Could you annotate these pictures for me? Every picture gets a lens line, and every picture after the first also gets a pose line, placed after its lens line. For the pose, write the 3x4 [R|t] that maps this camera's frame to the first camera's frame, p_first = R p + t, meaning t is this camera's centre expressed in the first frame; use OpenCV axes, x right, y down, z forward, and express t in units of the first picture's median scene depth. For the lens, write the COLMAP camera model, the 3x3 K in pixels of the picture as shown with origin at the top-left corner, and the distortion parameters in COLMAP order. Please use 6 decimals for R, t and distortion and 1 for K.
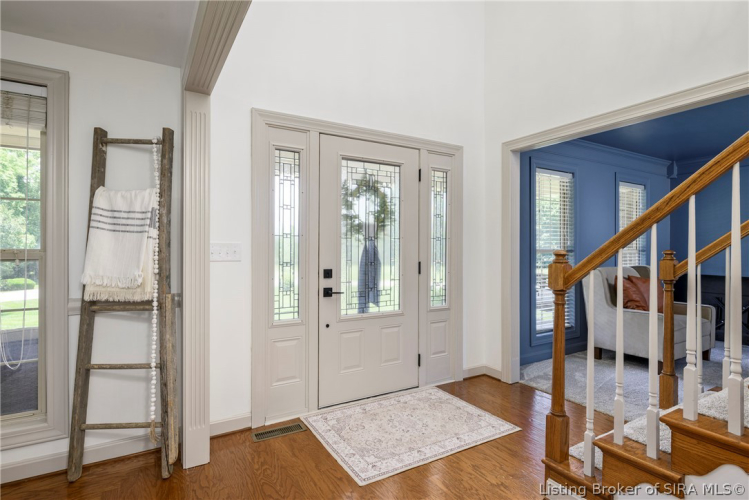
lens RADIAL K [[392.0, 0, 376.4], [0, 392.0, 249.8], [0, 0, 1]] dist [0.002060, 0.000511]
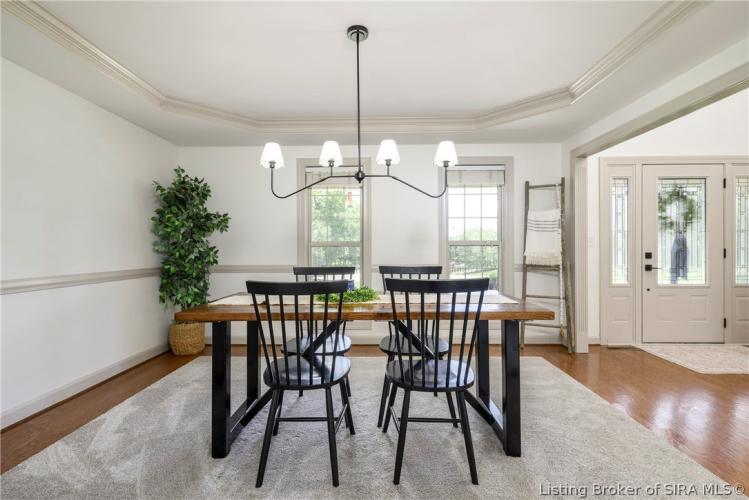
lens RADIAL K [[364.4, 0, 373.9], [0, 364.4, 248.1], [0, 0, 1]] dist [0.012485, -0.000243]
pose [[0.856705, -0.006577, -0.515765, -0.290701], [0.004951, 0.999977, -0.004527, 0.031508], [0.515783, 0.001324, 0.856718, -0.749711]]
